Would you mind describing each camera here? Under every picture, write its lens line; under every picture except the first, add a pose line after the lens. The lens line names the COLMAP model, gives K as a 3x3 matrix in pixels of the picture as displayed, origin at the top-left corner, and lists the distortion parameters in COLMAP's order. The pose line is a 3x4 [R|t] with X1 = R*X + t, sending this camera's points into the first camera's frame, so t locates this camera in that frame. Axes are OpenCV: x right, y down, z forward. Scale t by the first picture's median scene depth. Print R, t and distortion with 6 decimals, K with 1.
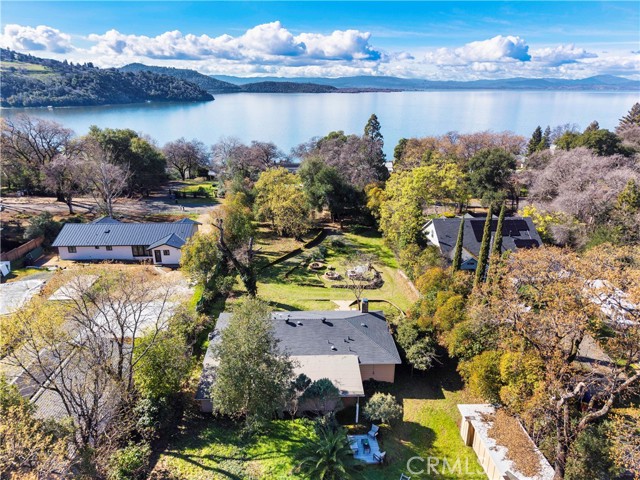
lens RADIAL K [[438.1, 0, 318.9], [0, 438.1, 239.9], [0, 0, 1]] dist [0.010280, -0.012083]
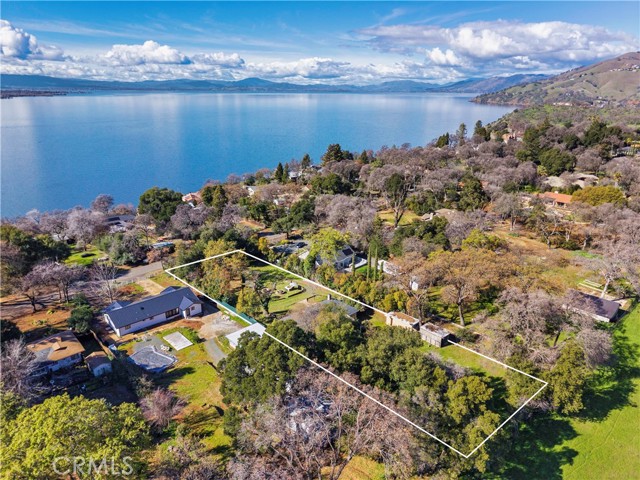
lens RADIAL K [[438.1, 0, 316.6], [0, 438.1, 241.1], [0, 0, 1]] dist [0.010280, -0.012083]
pose [[0.757992, -0.215737, 0.615554, -0.680881], [0.212393, 0.973921, 0.079796, -0.178665], [-0.616715, 0.070255, 0.784045, -0.431877]]
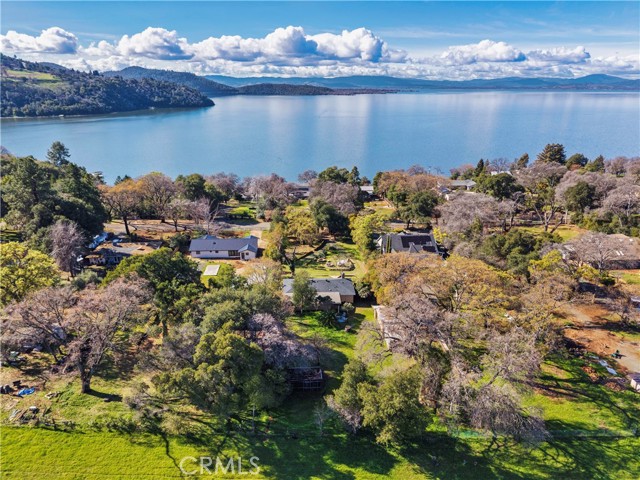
lens RADIAL K [[438.1, 0, 318.1], [0, 438.1, 242.5], [0, 0, 1]] dist [0.010280, -0.012083]
pose [[0.999972, -0.005607, 0.005004, -0.022872], [0.005569, 0.999955, 0.007637, -0.025614], [-0.005047, -0.007609, 0.999958, -0.718199]]
